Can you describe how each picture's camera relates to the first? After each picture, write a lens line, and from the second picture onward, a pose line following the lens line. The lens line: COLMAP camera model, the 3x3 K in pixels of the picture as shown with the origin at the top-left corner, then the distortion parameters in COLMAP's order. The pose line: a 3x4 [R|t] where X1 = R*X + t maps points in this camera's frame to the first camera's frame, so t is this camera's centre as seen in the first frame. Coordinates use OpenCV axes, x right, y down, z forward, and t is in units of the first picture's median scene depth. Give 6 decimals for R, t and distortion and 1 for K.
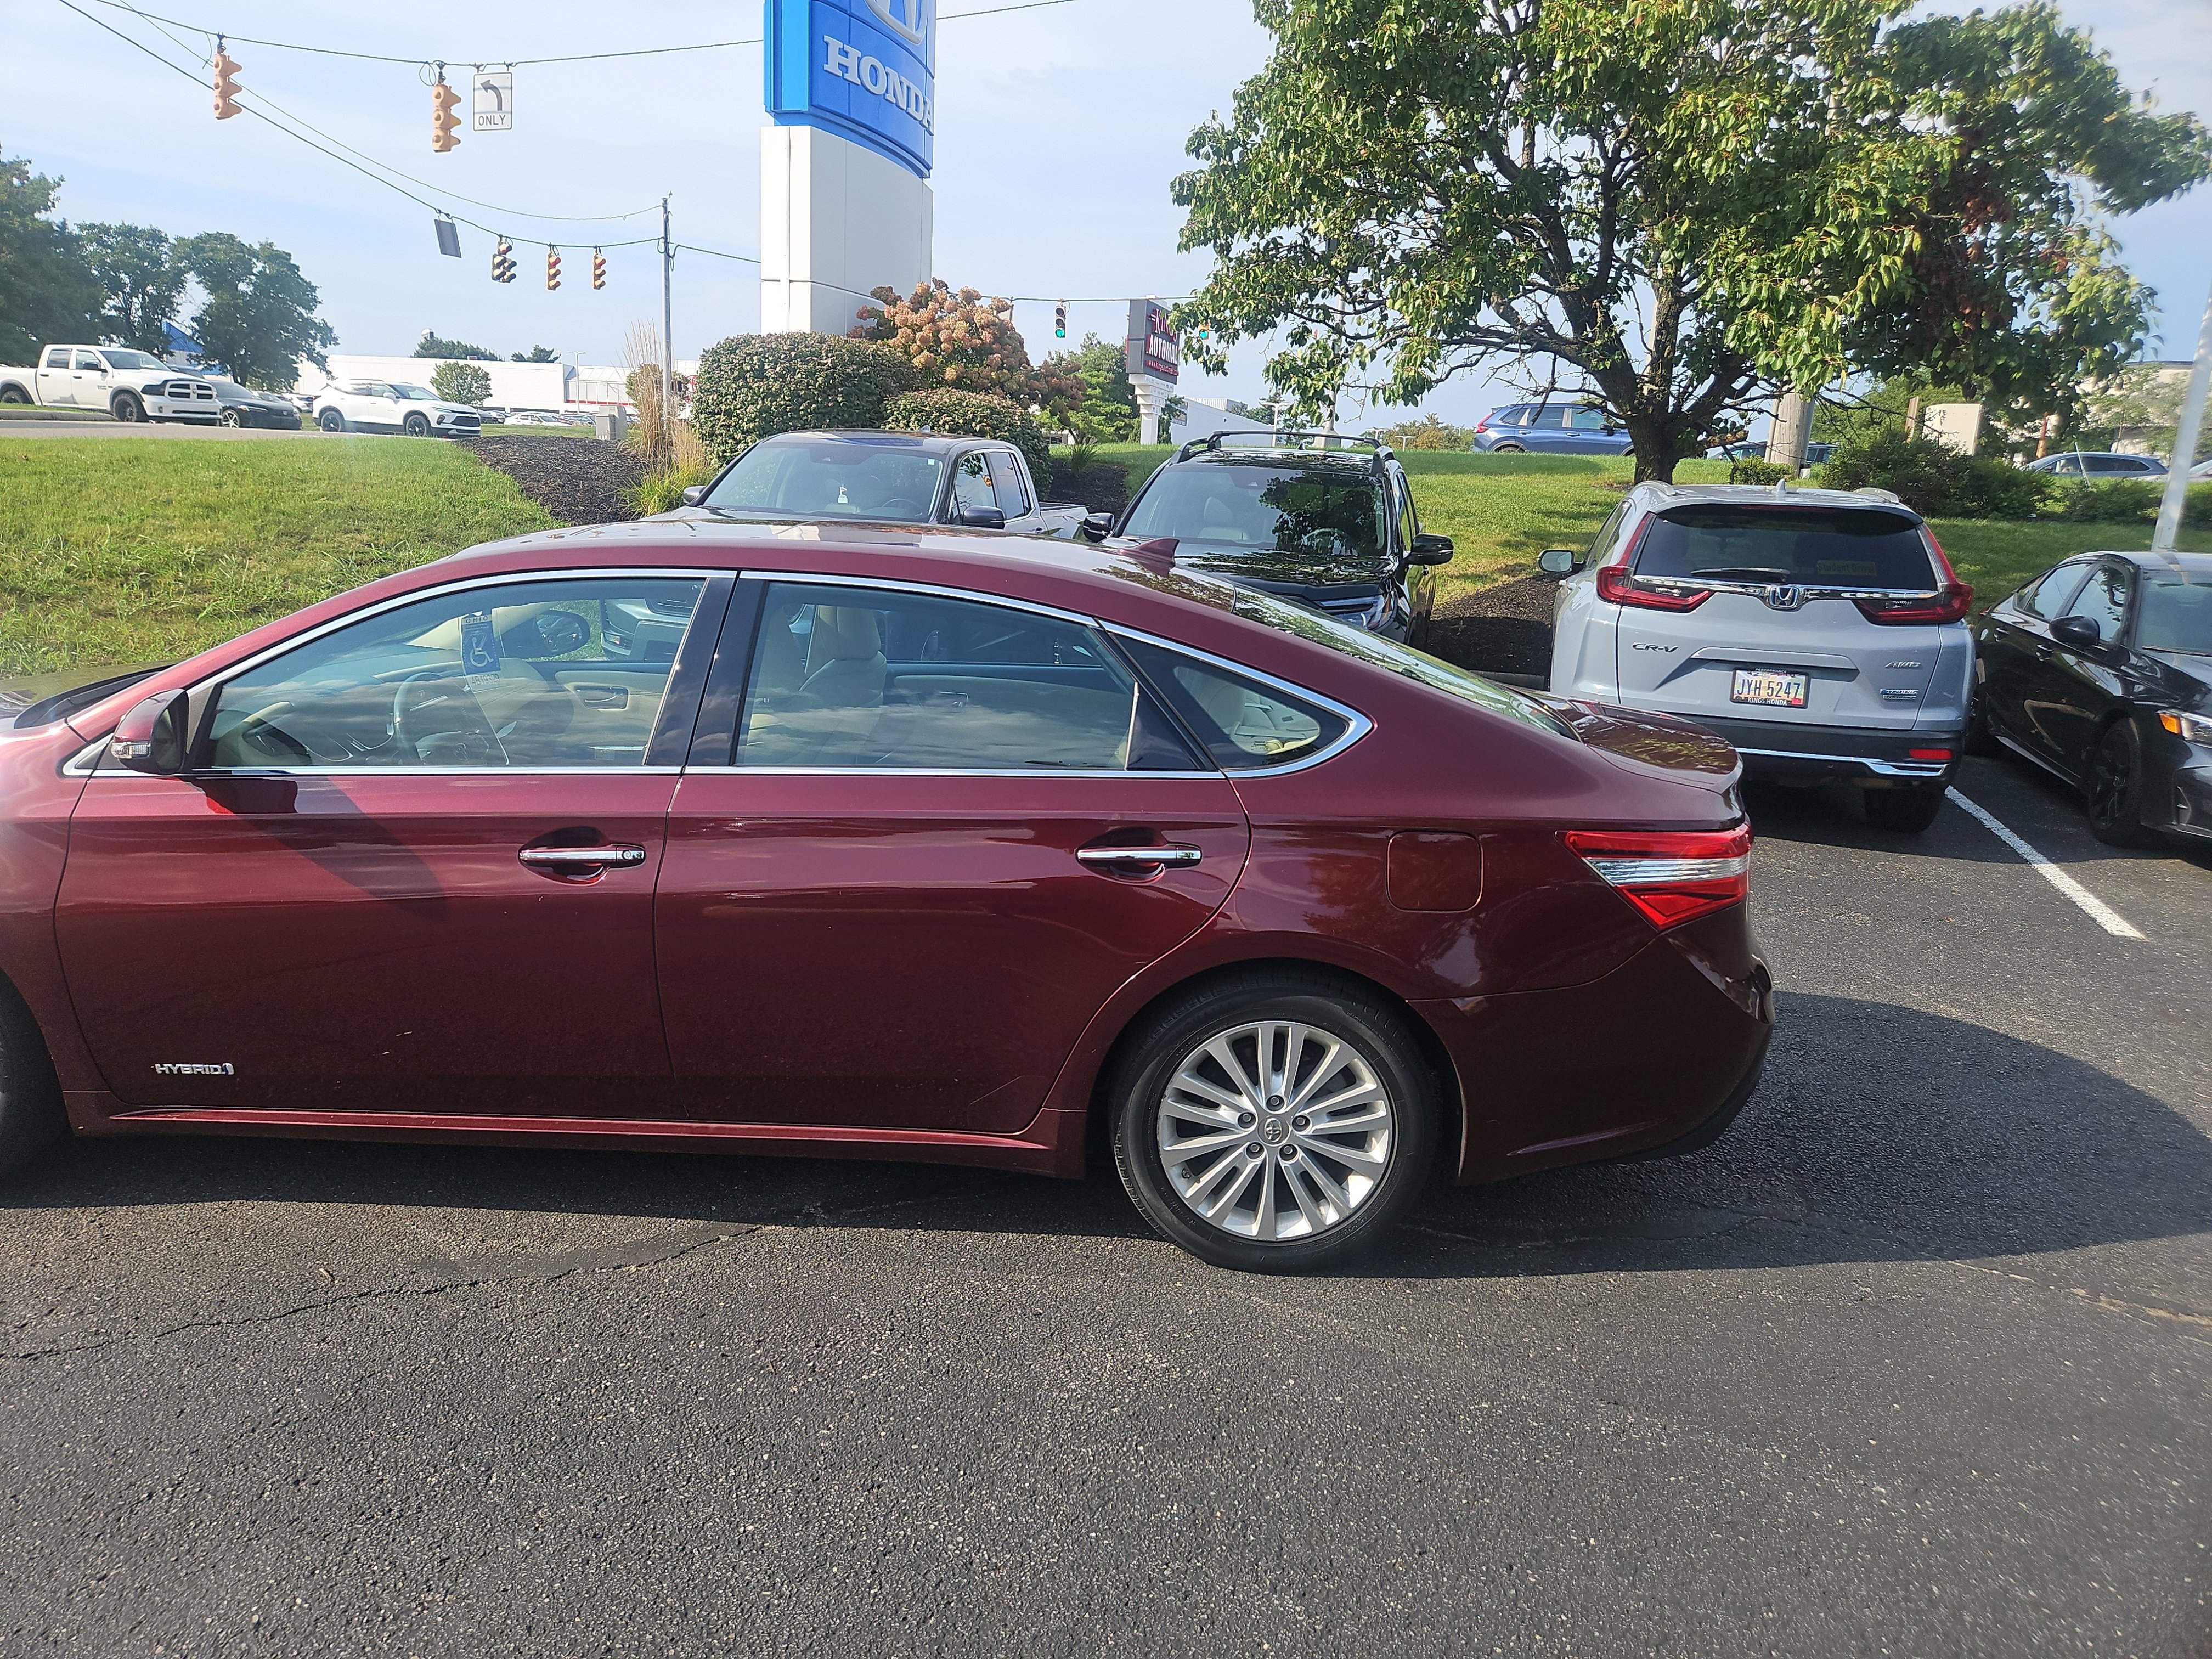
lens RADIAL K [[1453.3, 0, 1071.3], [0, 1453.3, 826.2], [0, 0, 1]] dist [0.084393, -0.077342]
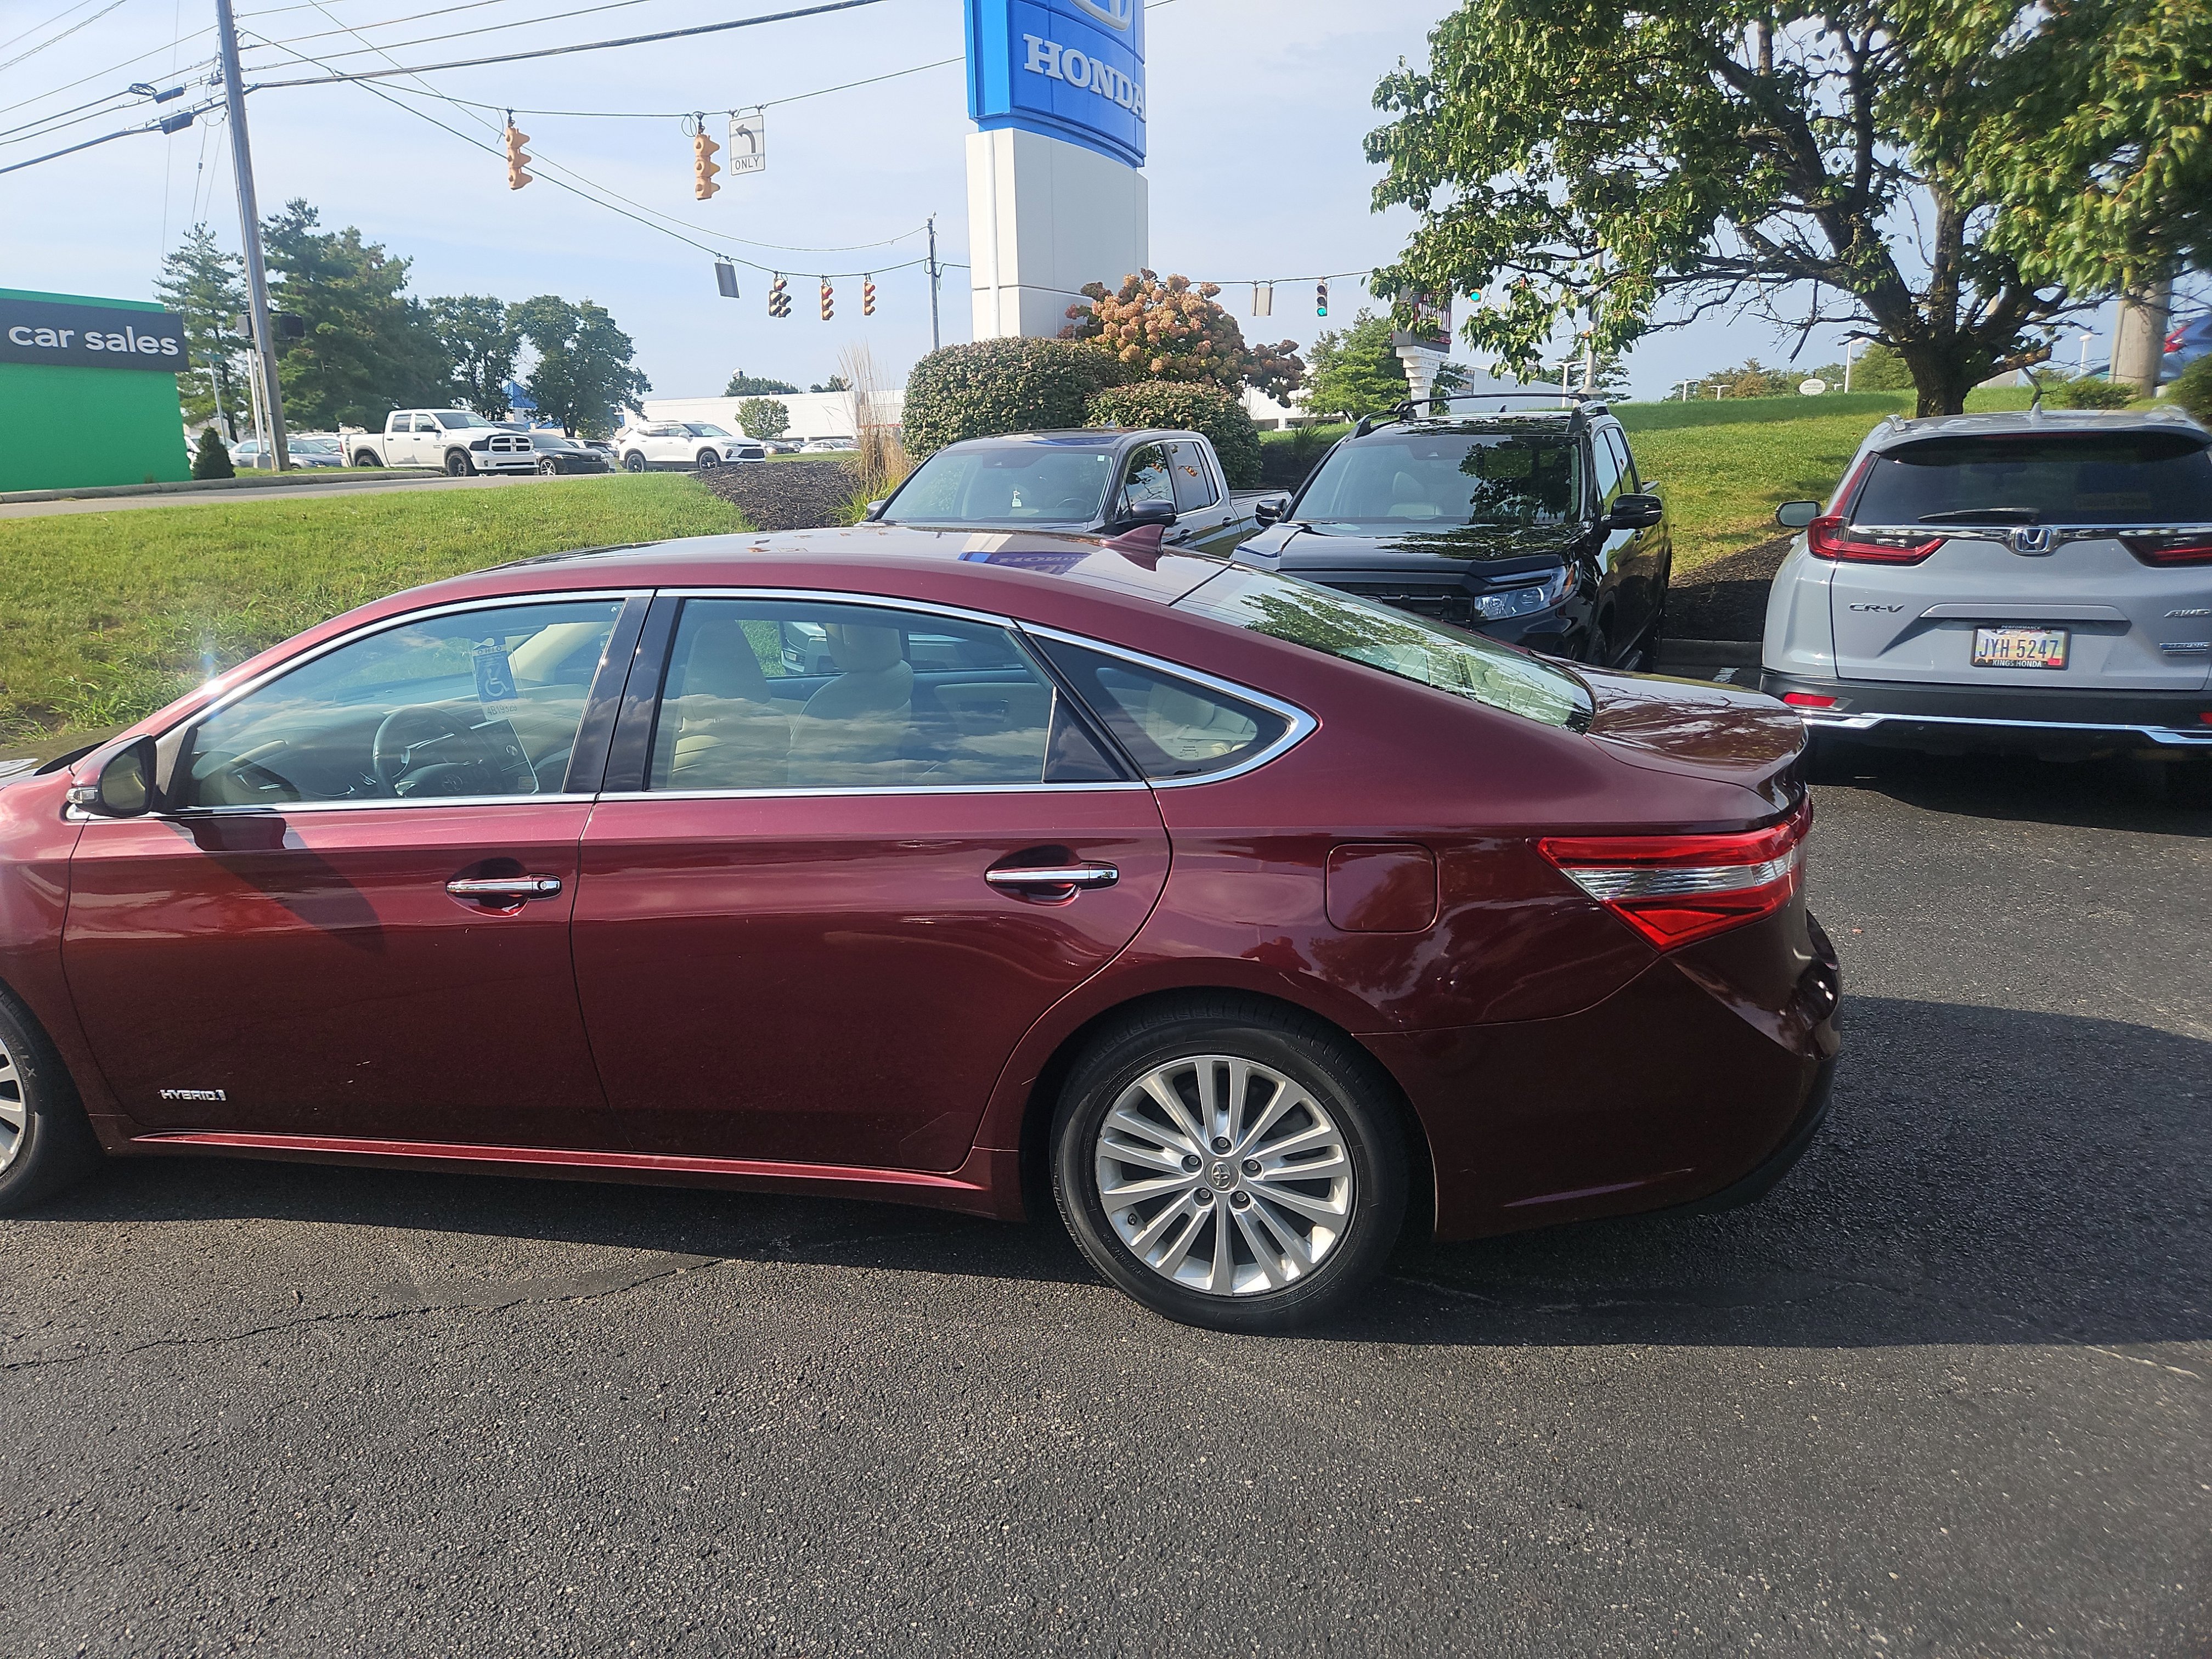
lens RADIAL K [[1449.3, 0, 1073.6], [0, 1449.3, 854.3], [0, 0, 1]] dist [0.083810, -0.073176]
pose [[0.979938, -0.021751, -0.198113, 0.074087], [0.026185, 0.999461, 0.019789, -0.003580], [0.197576, -0.024579, 0.979979, 0.032262]]
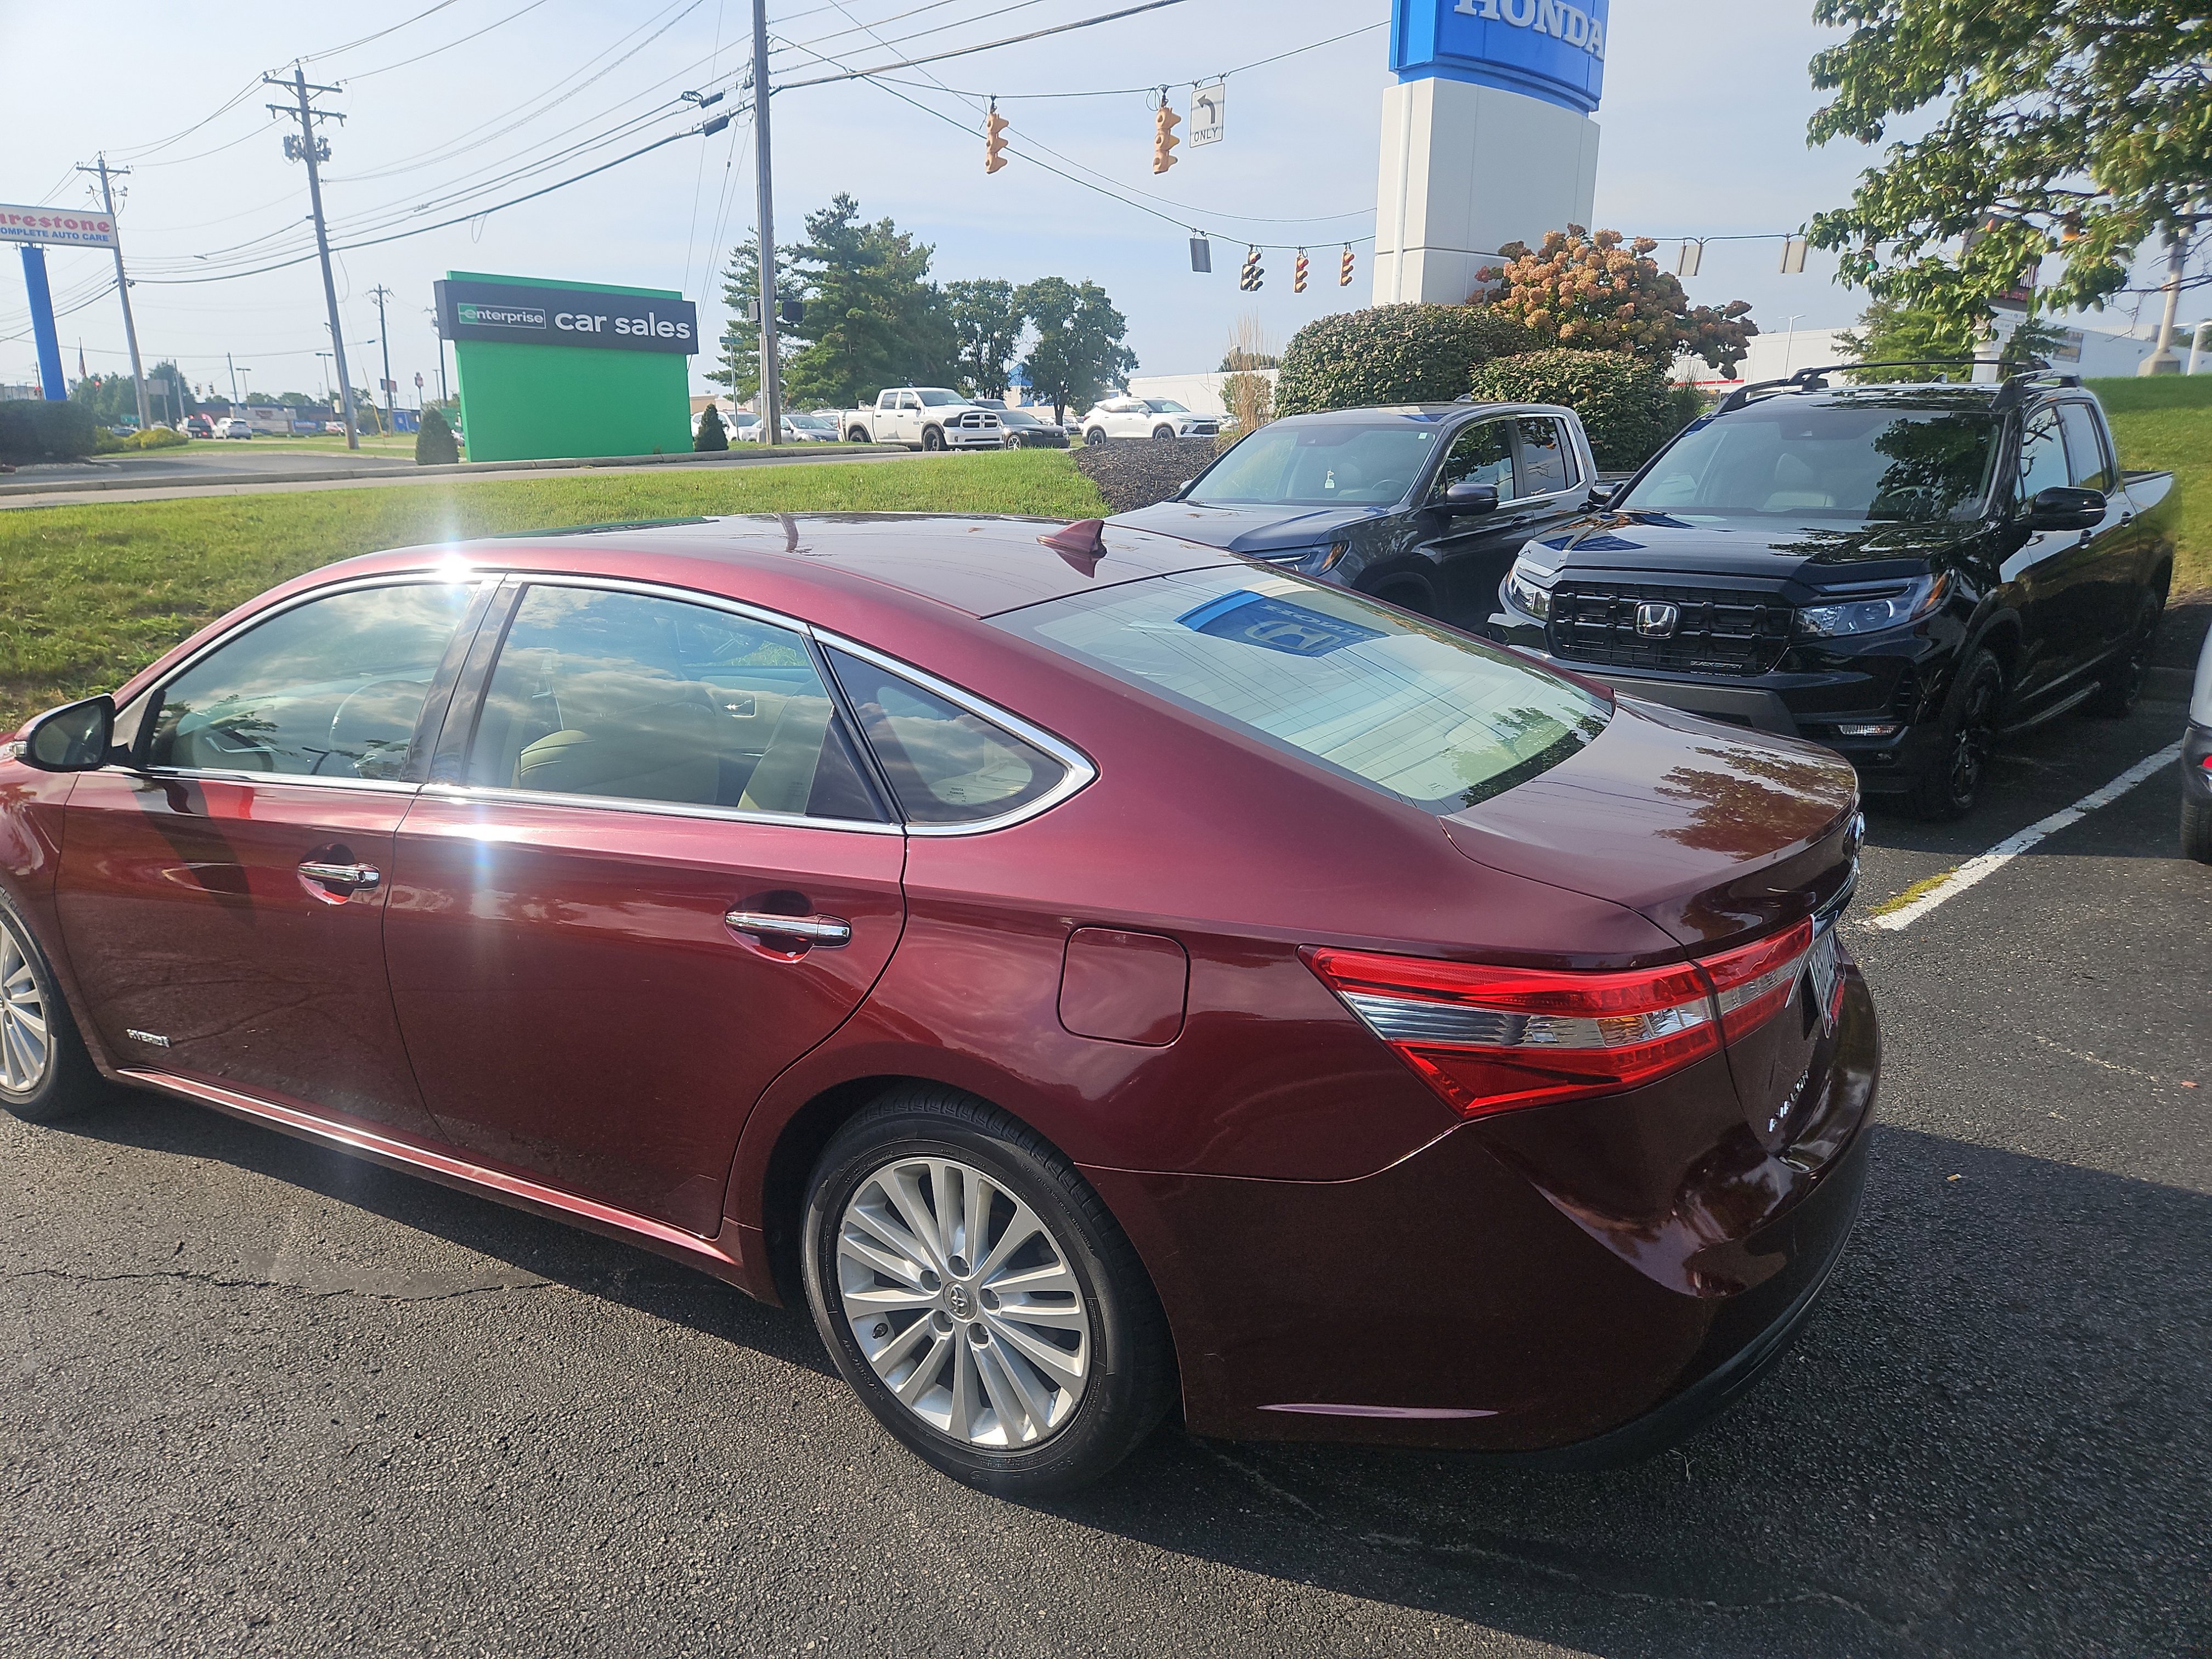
lens RADIAL K [[1459.2, 0, 1092.8], [0, 1459.2, 861.4], [0, 0, 1]] dist [0.083098, -0.074941]
pose [[0.875455, 0.072192, -0.477877, 0.174690], [-0.058970, 0.997349, 0.042638, -0.017773], [0.479688, -0.009147, 0.877391, 0.117086]]
